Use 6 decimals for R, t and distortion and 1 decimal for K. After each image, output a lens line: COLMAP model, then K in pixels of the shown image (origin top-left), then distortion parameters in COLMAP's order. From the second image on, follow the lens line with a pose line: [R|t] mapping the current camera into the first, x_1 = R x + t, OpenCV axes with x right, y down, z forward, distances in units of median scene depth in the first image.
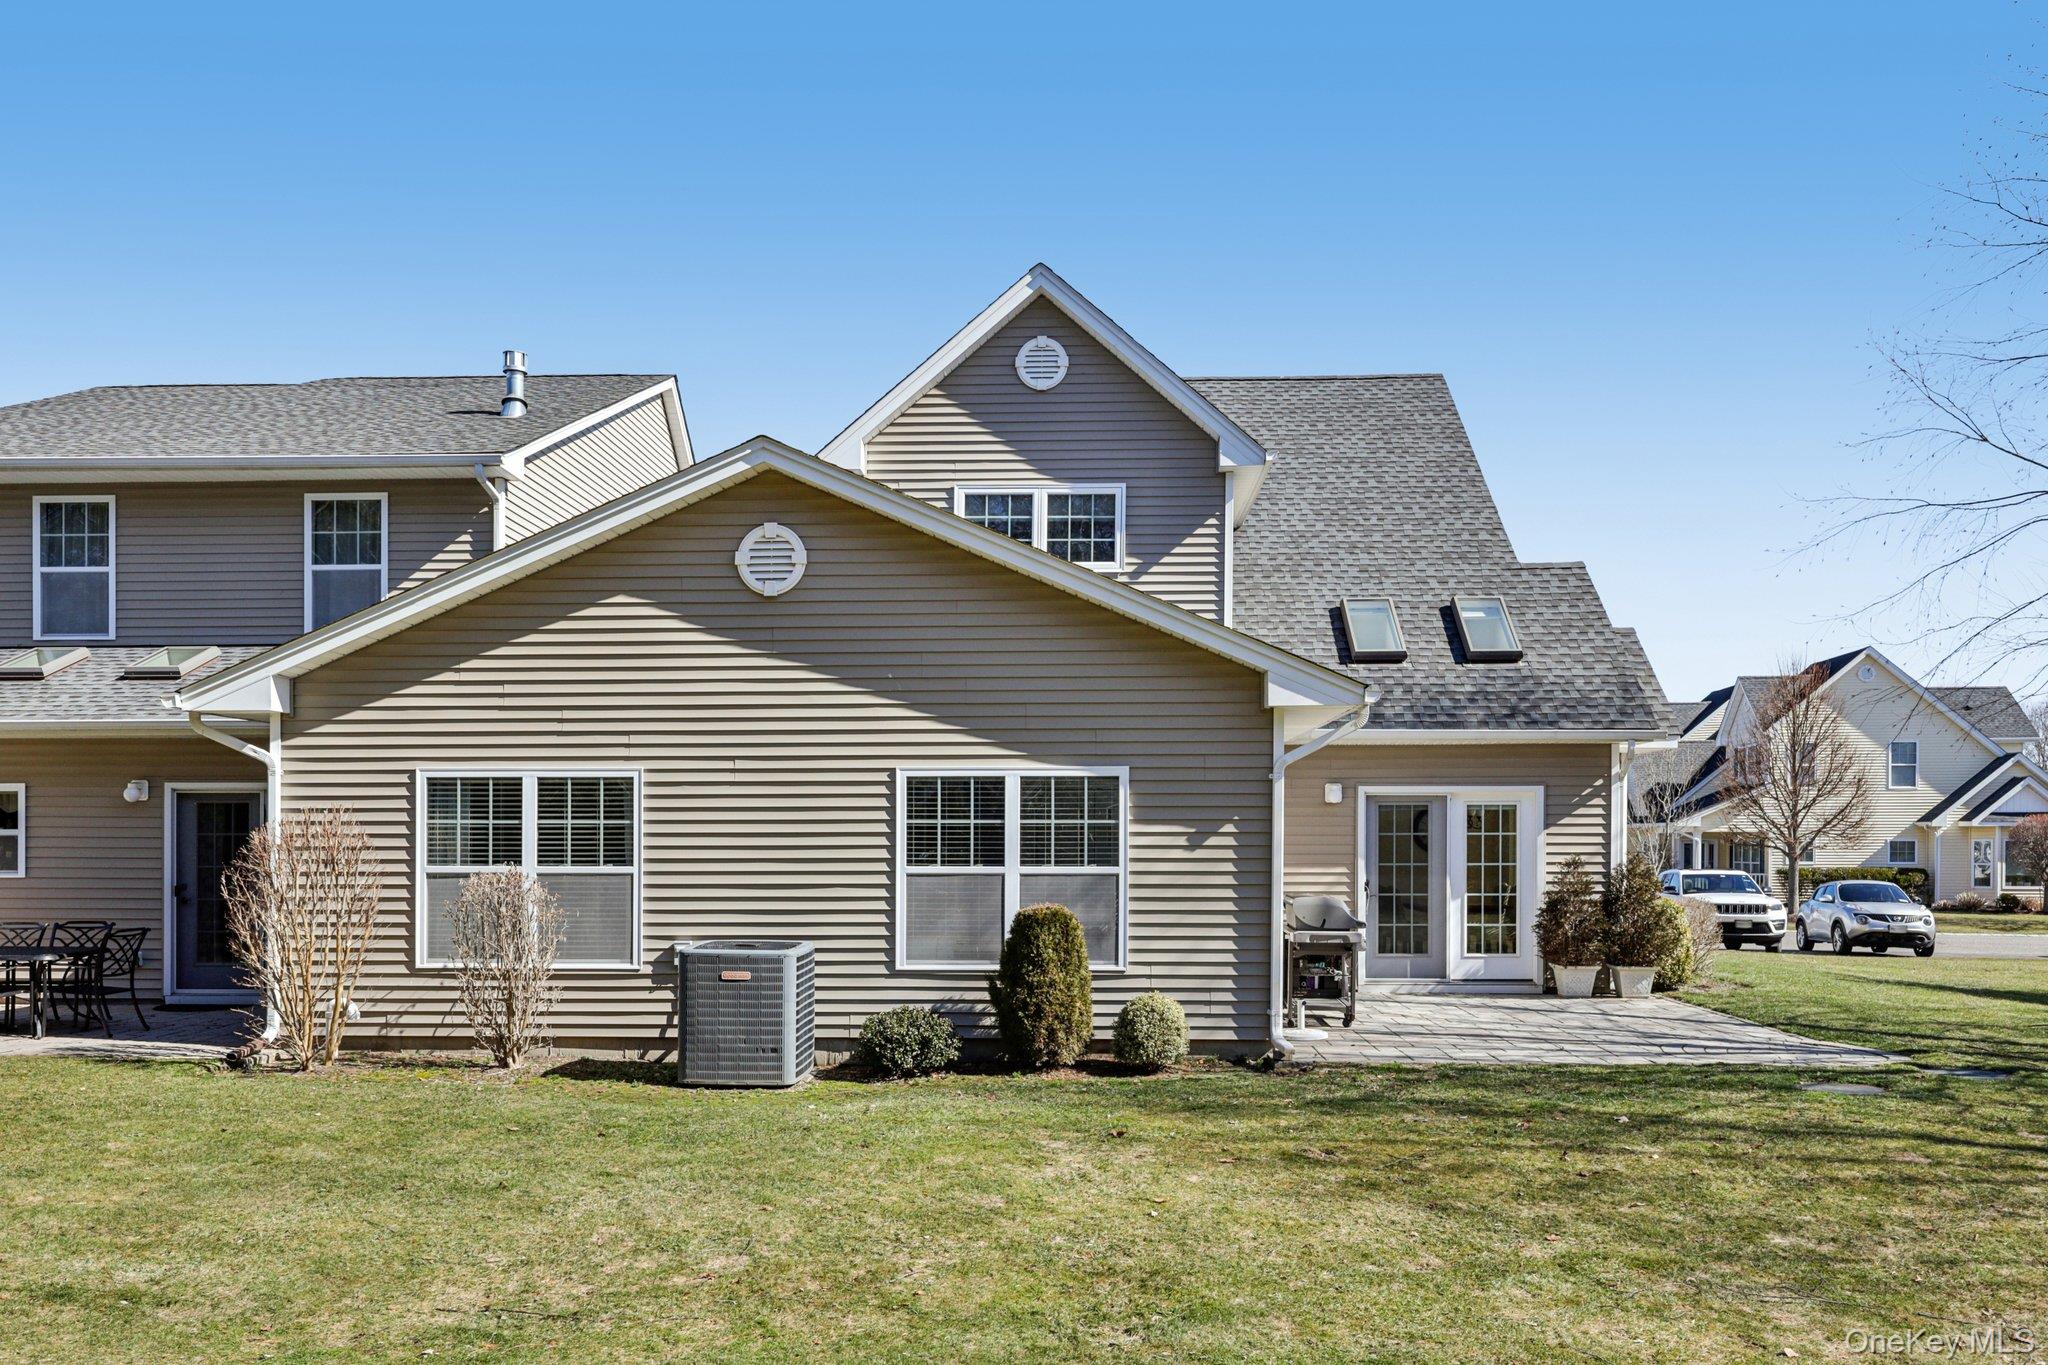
lens RADIAL K [[1574.7, 0, 1023.4], [0, 1574.7, 853.5], [0, 0, 1]] dist [0.001062, 0.001463]
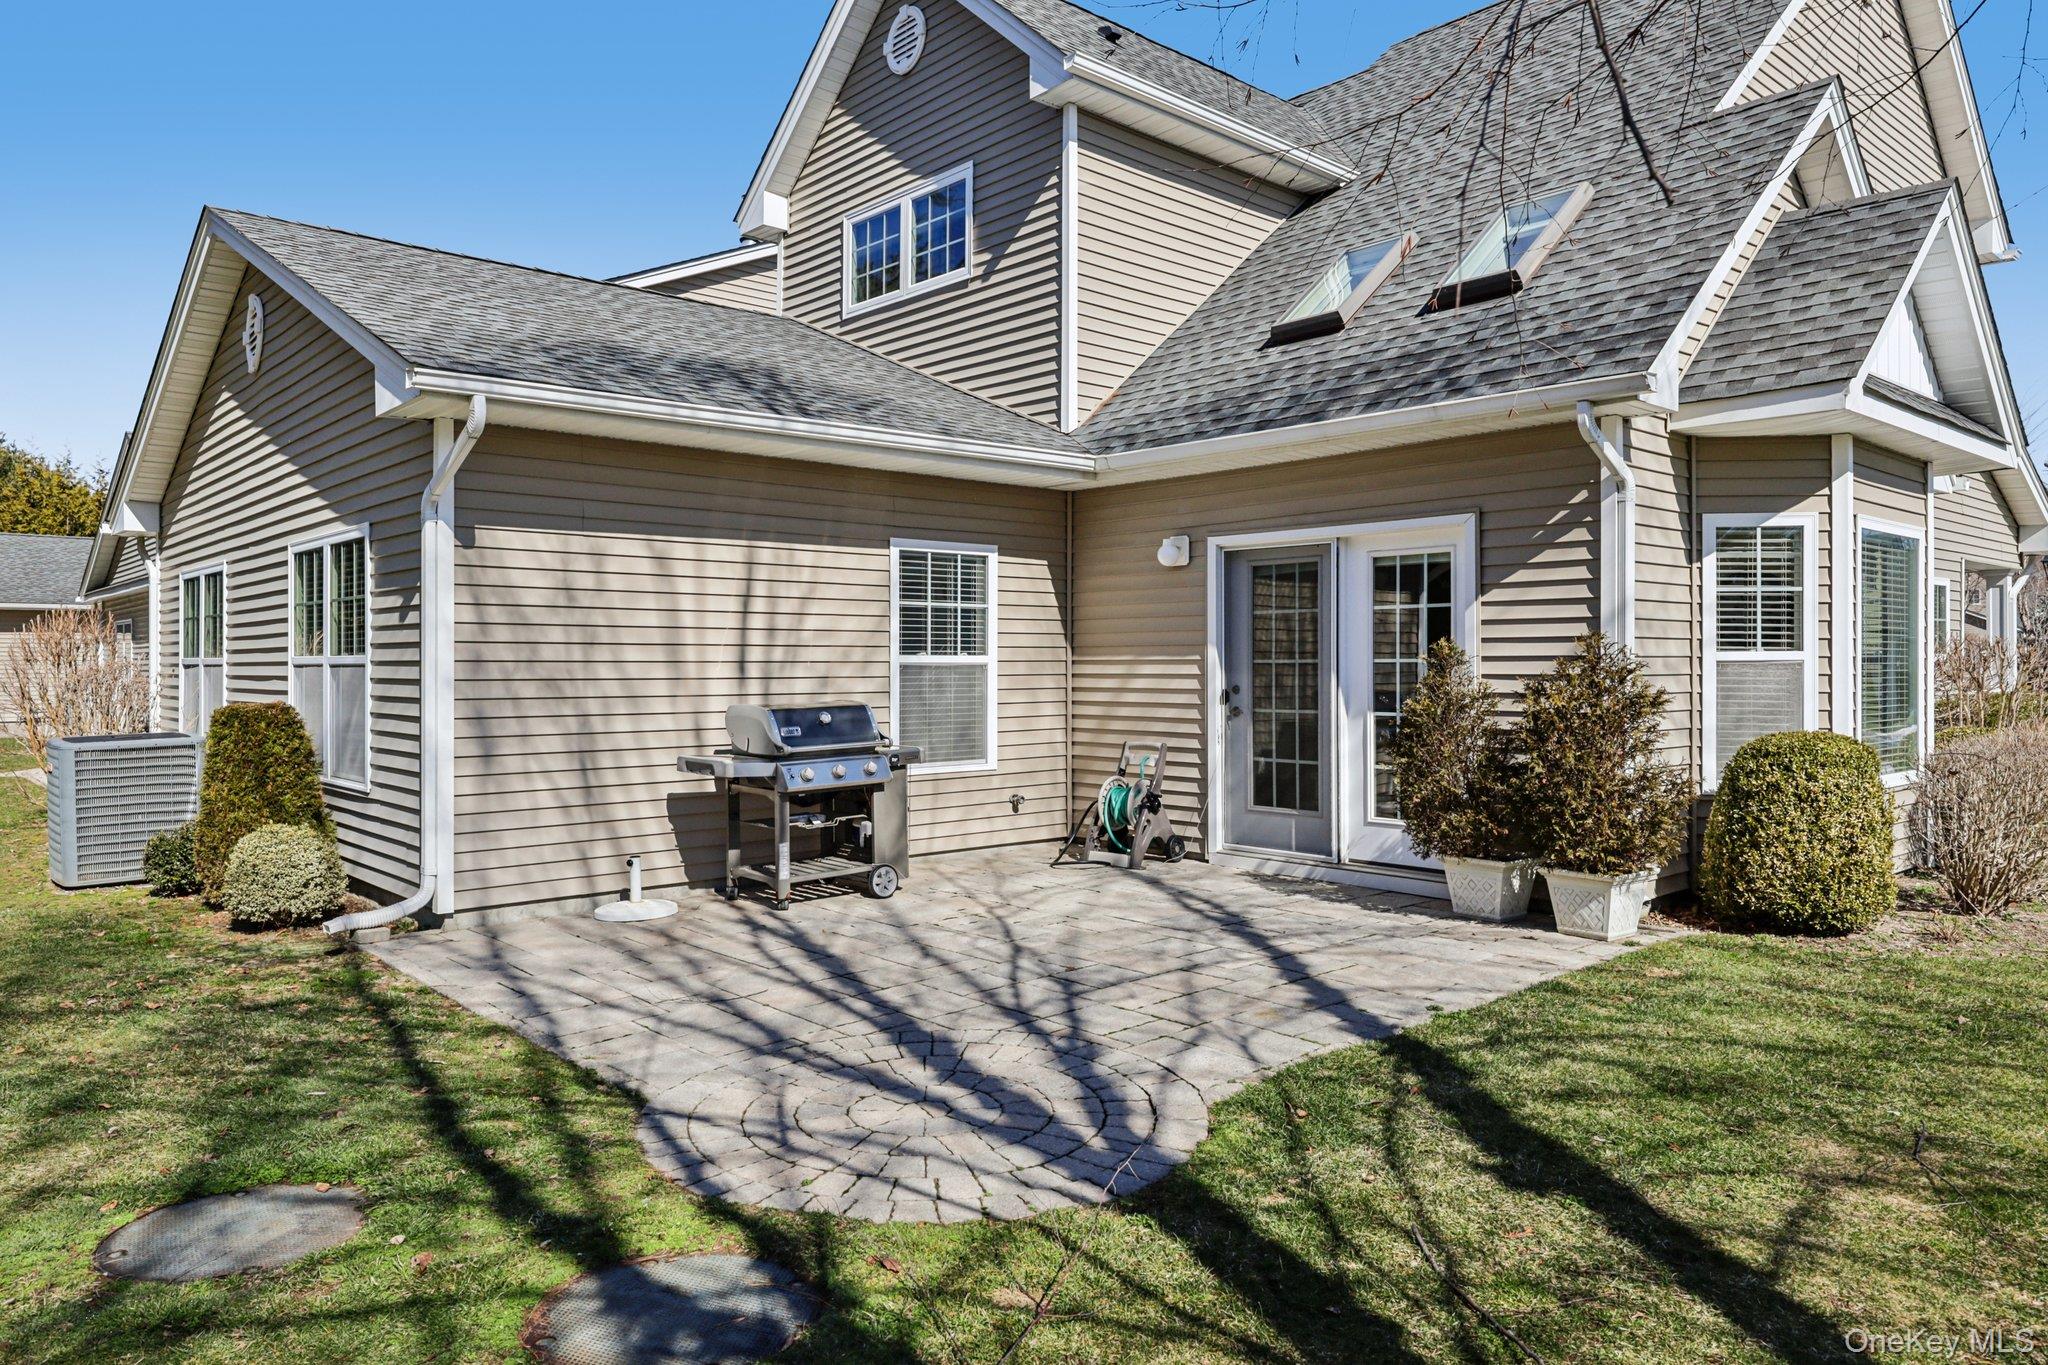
lens RADIAL K [[1336.3, 0, 1029.6], [0, 1336.3, 658.5], [0, 0, 1]] dist [-0.003630, 0.000524]
pose [[0.691777, -0.003147, -0.722104, 0.740359], [-0.003722, 0.999962, -0.007923, 0.014015], [0.722101, 0.008169, 0.691739, 0.777106]]
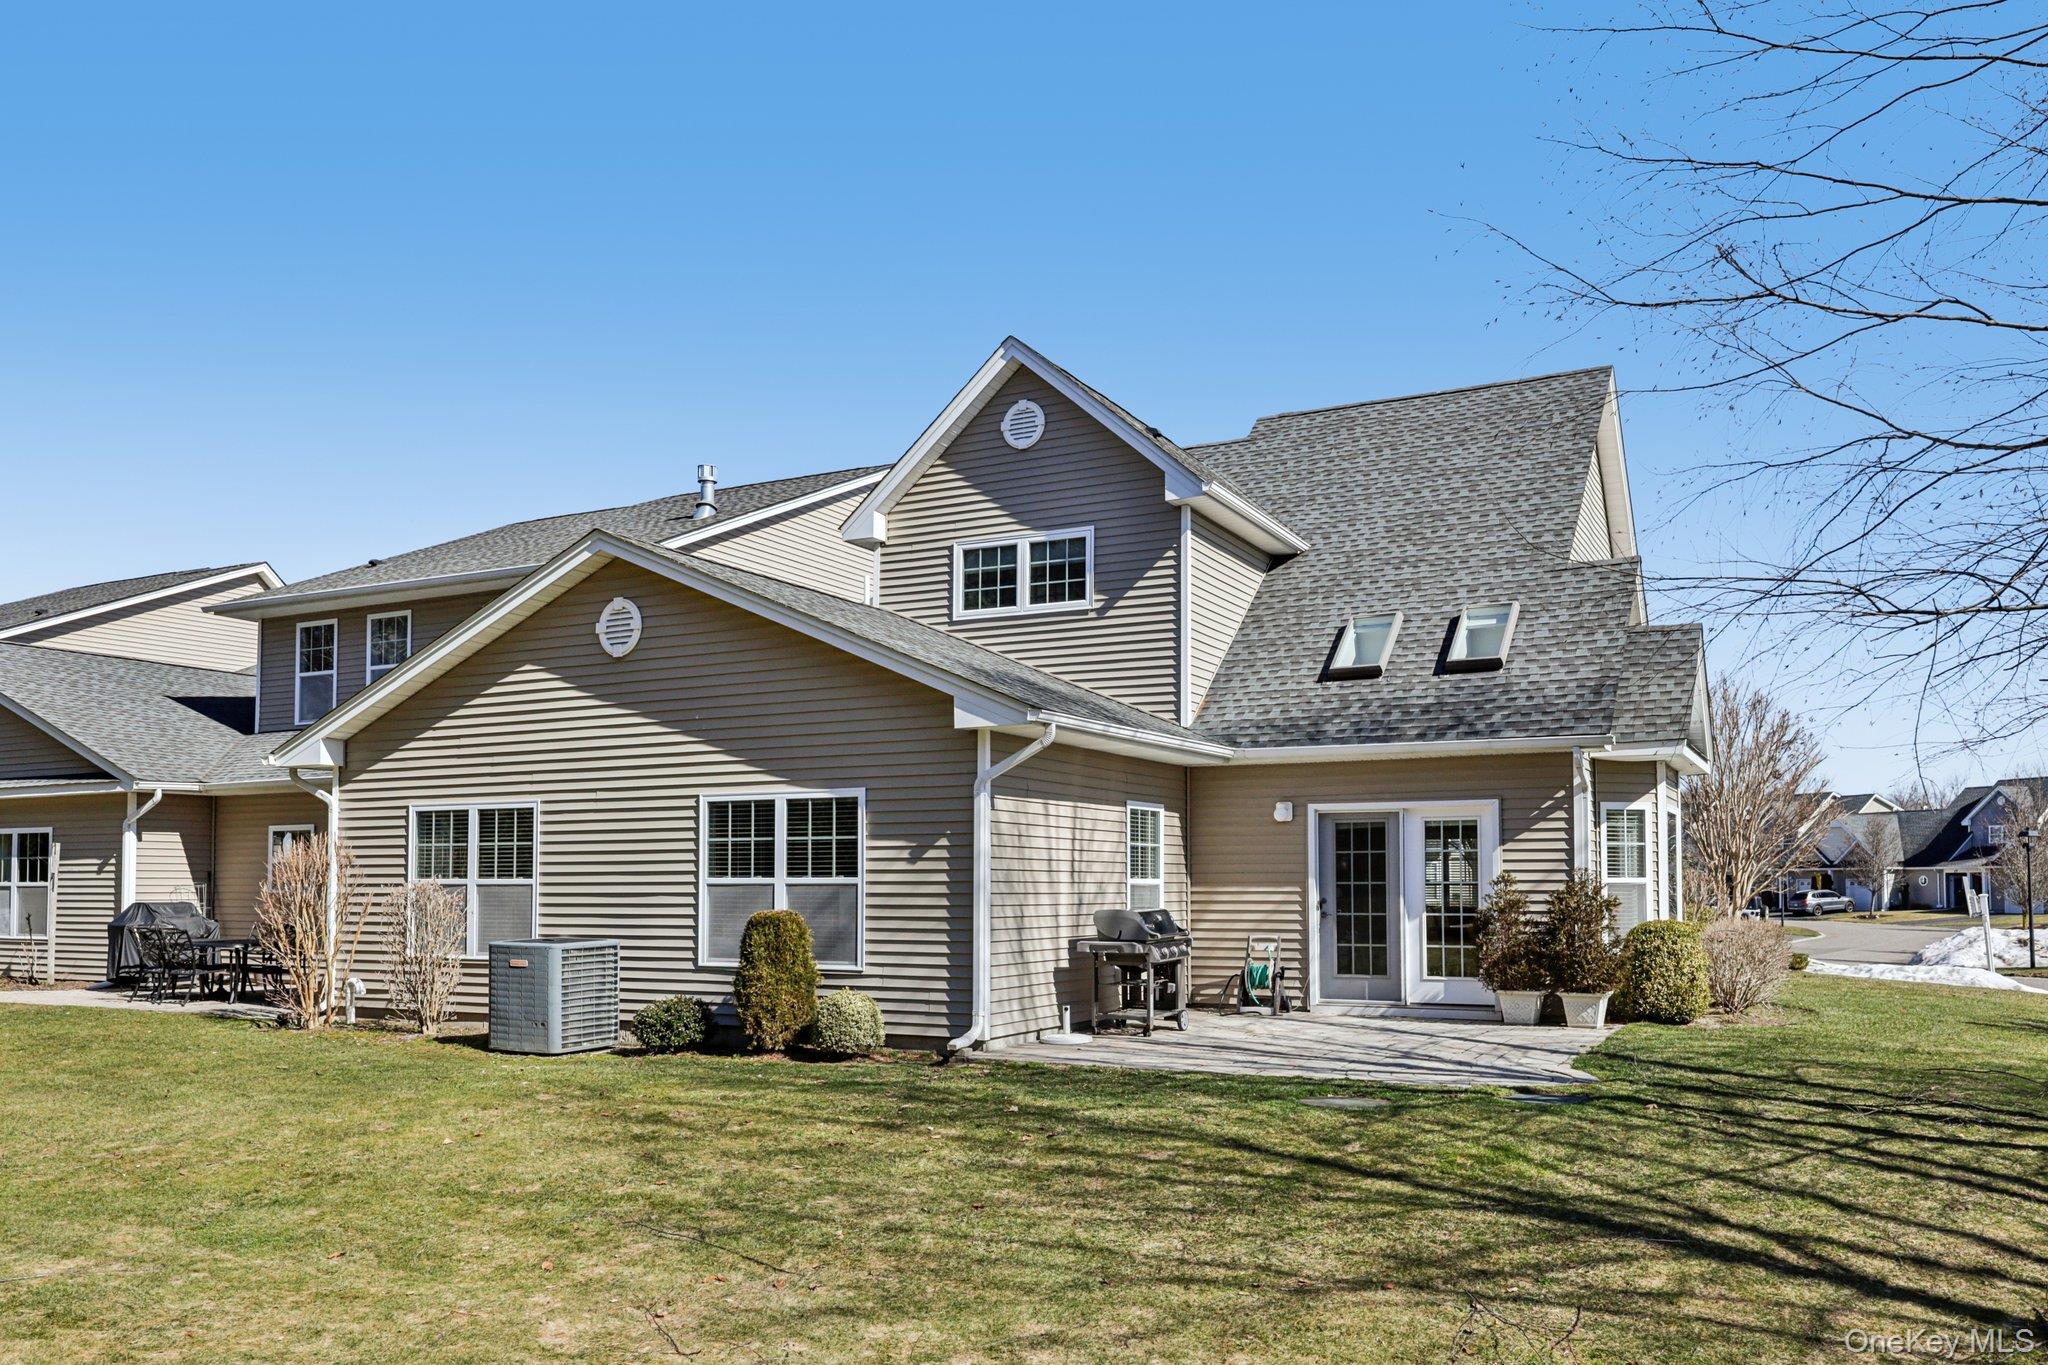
lens RADIAL K [[1559.0, 0, 1019.3], [0, 1559.0, 818.6], [0, 0, 1]] dist [-0.003378, -0.000971]
pose [[0.901944, -0.019134, -0.431428, 0.635827], [-0.002455, 0.998775, -0.049428, 0.020891], [0.431846, 0.045641, 0.900792, 0.048611]]
